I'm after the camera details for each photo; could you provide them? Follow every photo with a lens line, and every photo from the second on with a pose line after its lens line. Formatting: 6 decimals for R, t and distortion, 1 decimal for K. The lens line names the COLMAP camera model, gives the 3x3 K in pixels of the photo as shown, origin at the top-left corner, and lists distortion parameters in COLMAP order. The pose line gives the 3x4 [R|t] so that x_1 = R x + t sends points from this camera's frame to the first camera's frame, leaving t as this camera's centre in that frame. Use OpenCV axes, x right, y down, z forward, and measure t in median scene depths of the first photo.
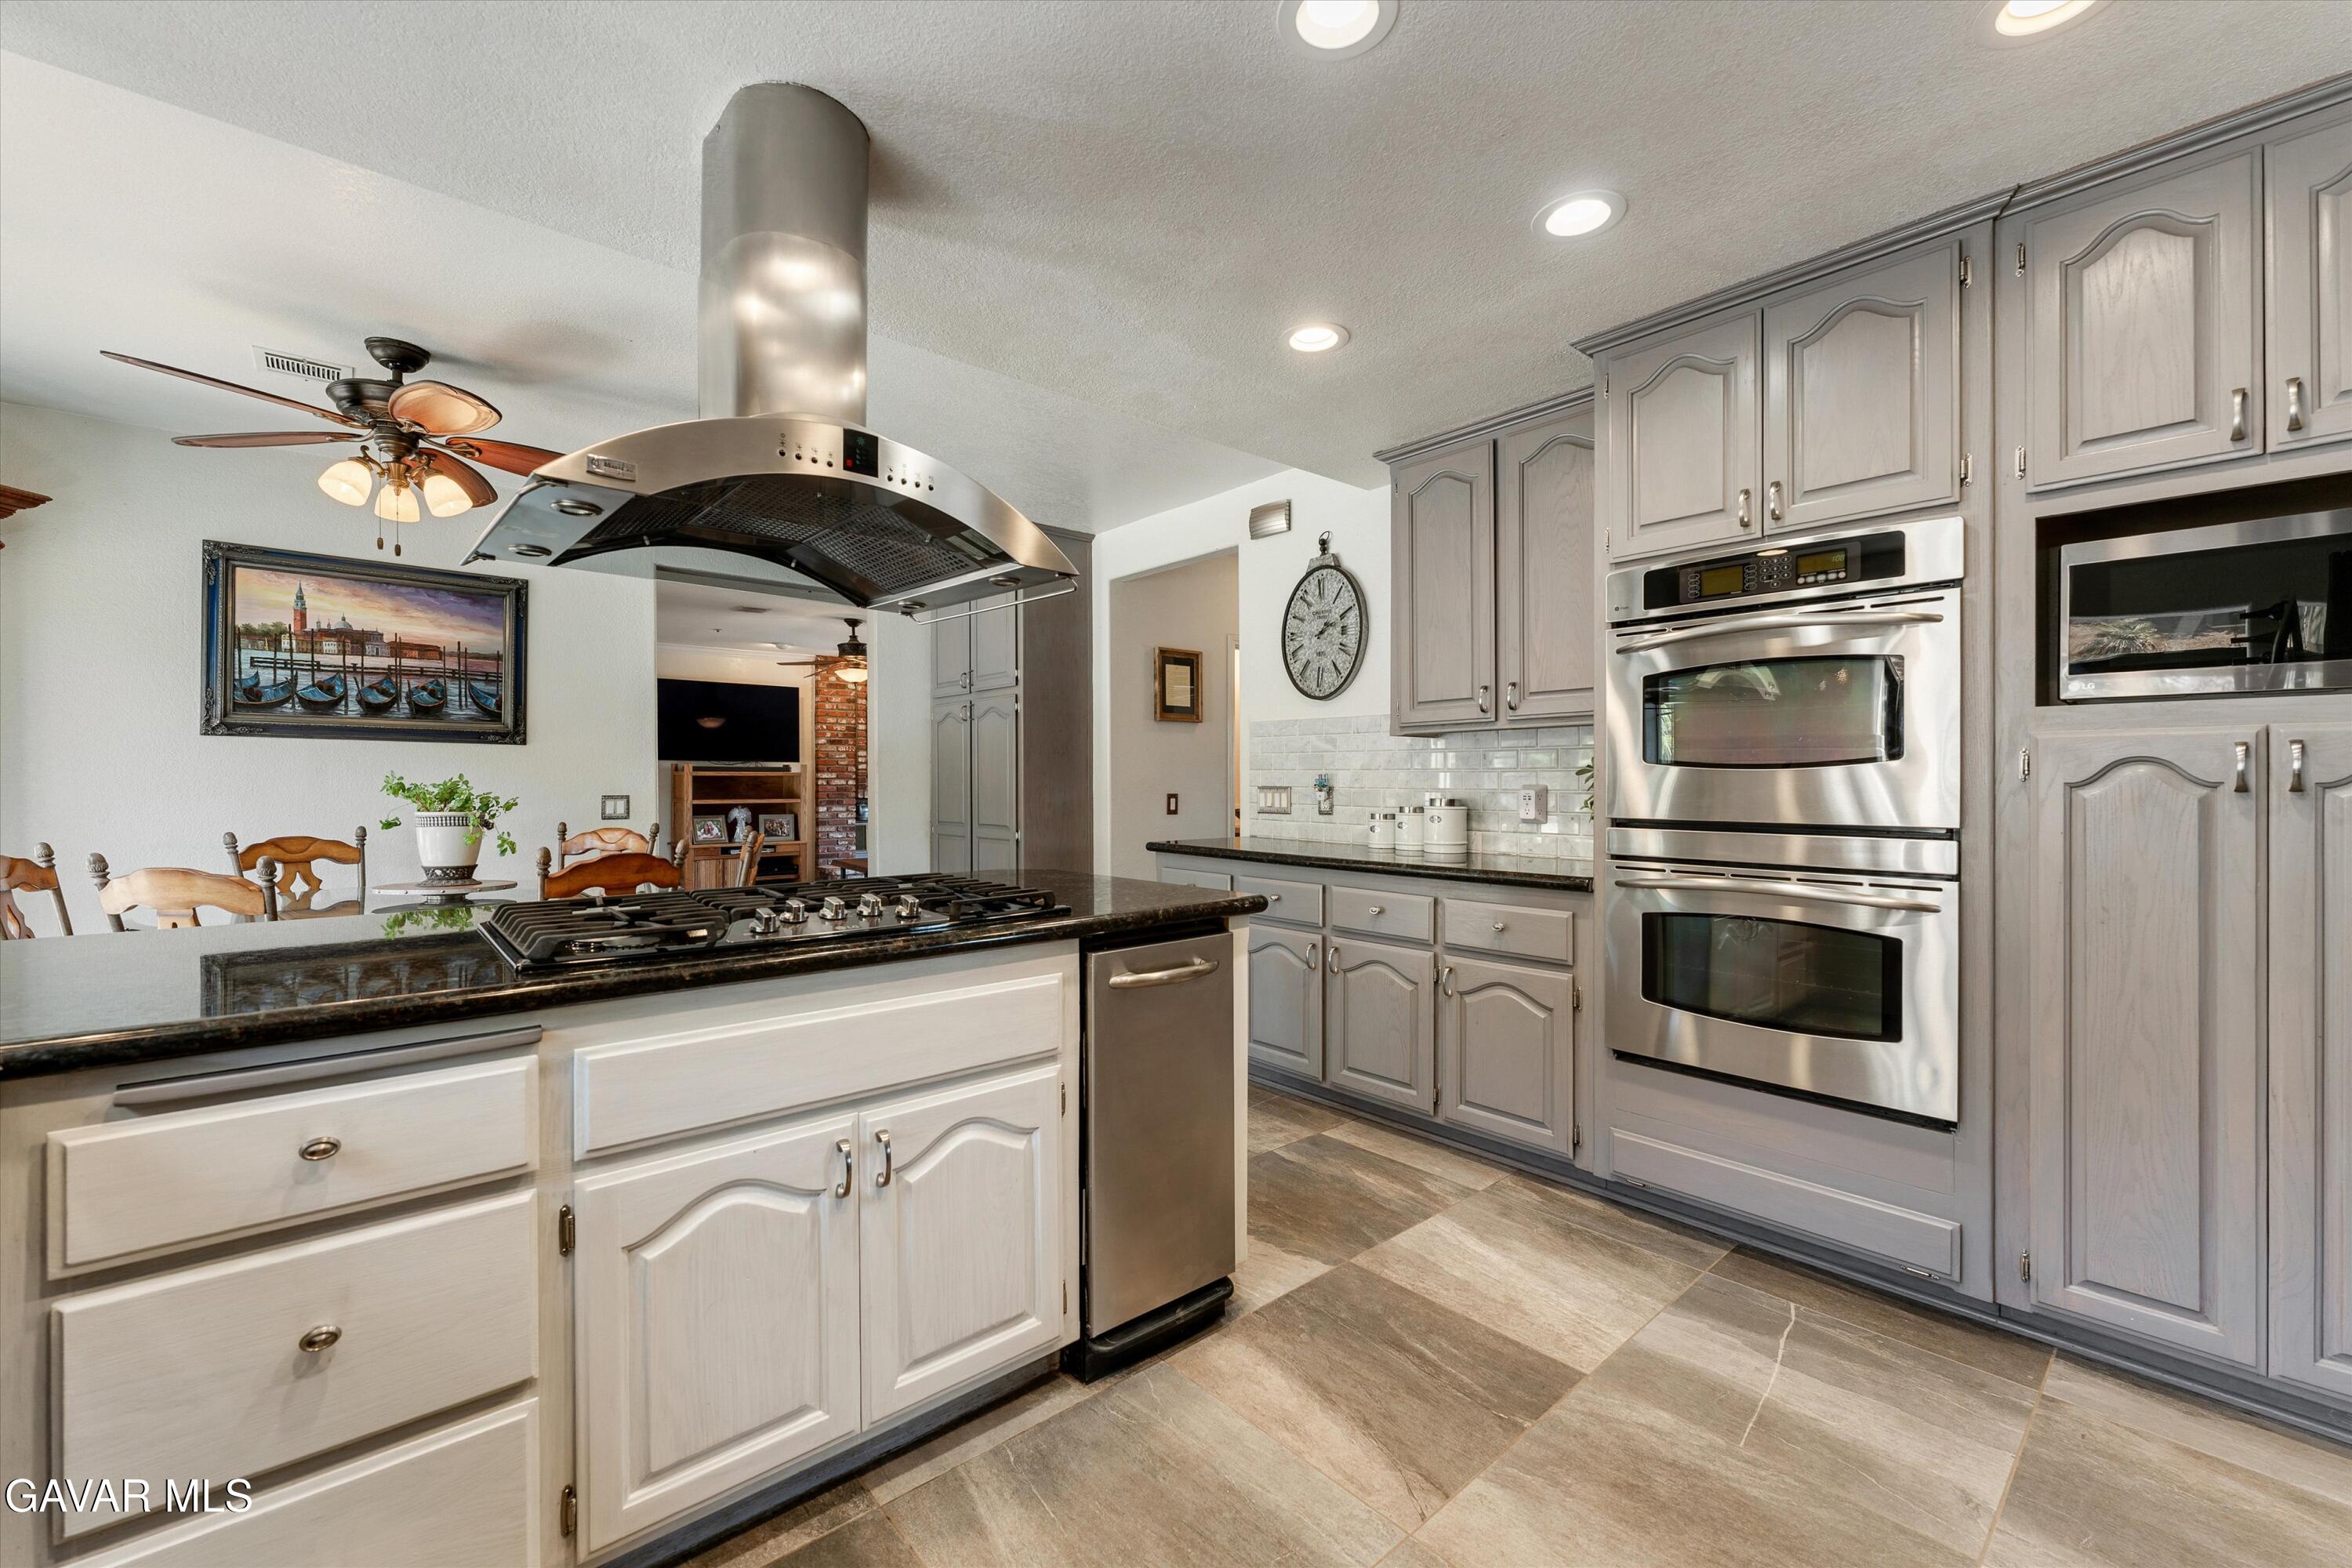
lens RADIAL K [[964.2, 0, 1175.7], [0, 964.2, 780.6], [0, 0, 1]] dist [0.001215, 0.000076]
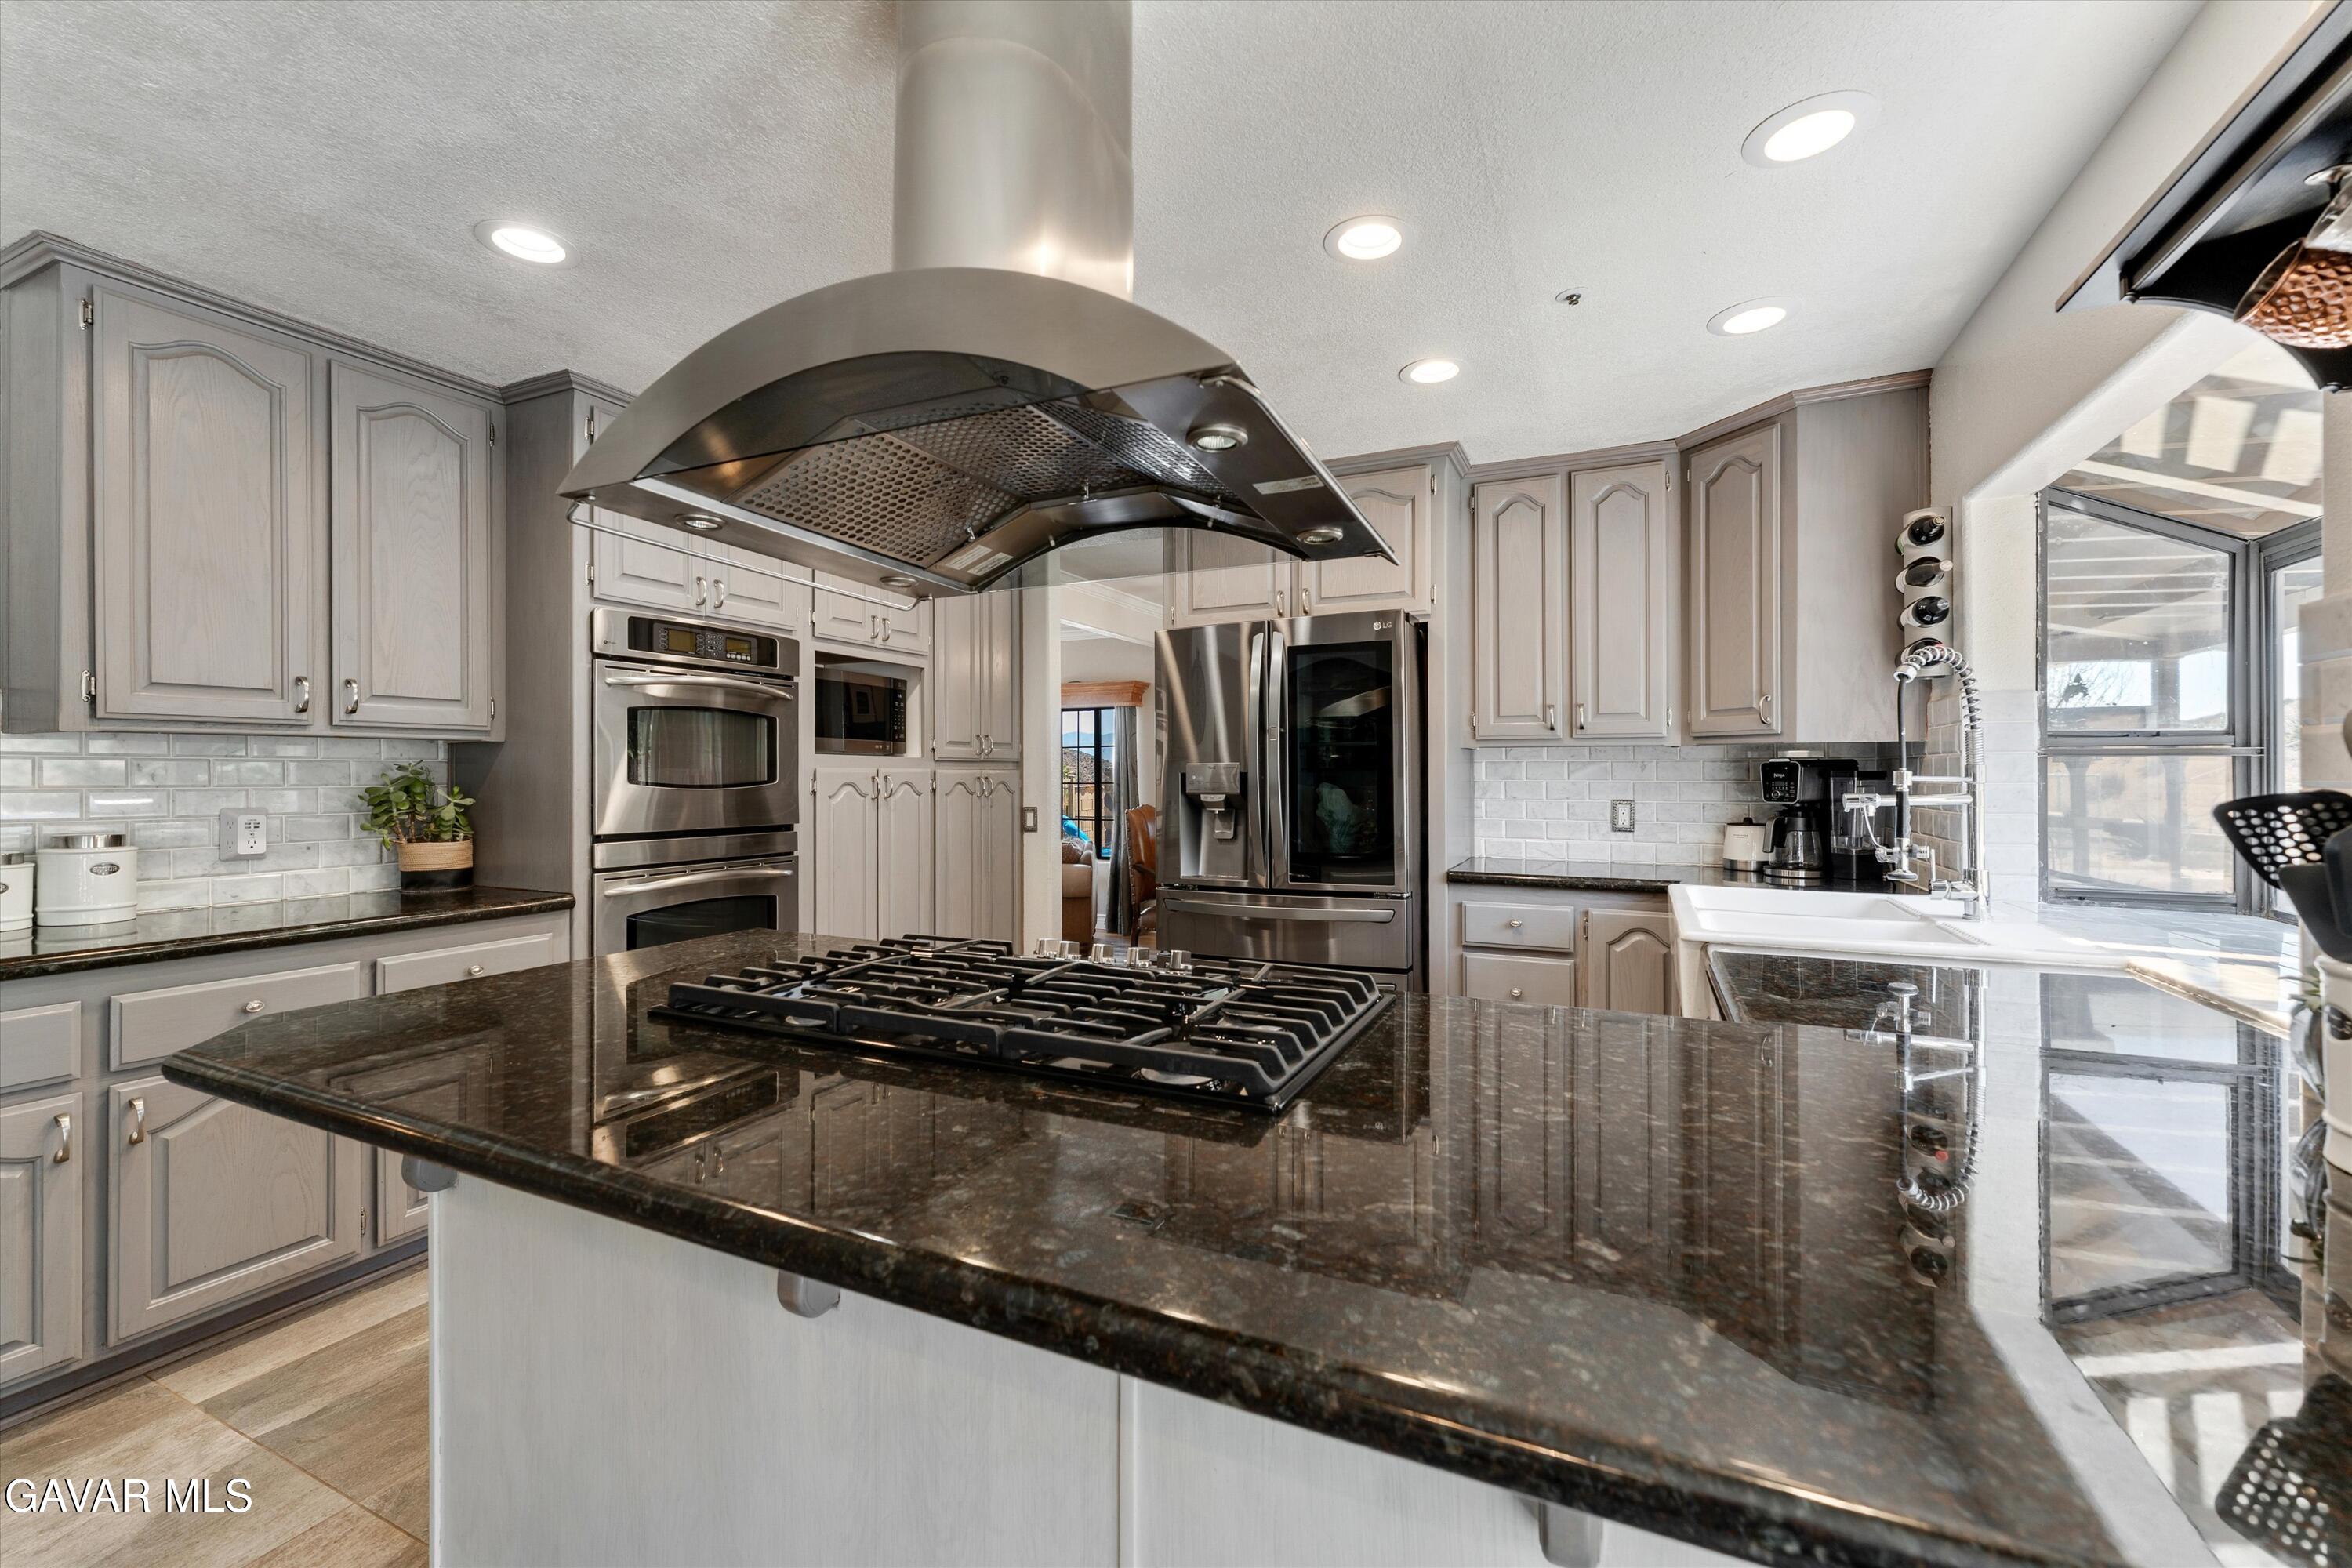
lens RADIAL K [[964.2, 0, 1173.8], [0, 964.2, 780.2], [0, 0, 1]] dist [0.001215, 0.000076]
pose [[-0.401770, 0.001452, 0.915740, -0.646952], [0.002151, 0.999997, -0.000642, -0.016977], [-0.915738, 0.001712, -0.401772, 0.696217]]
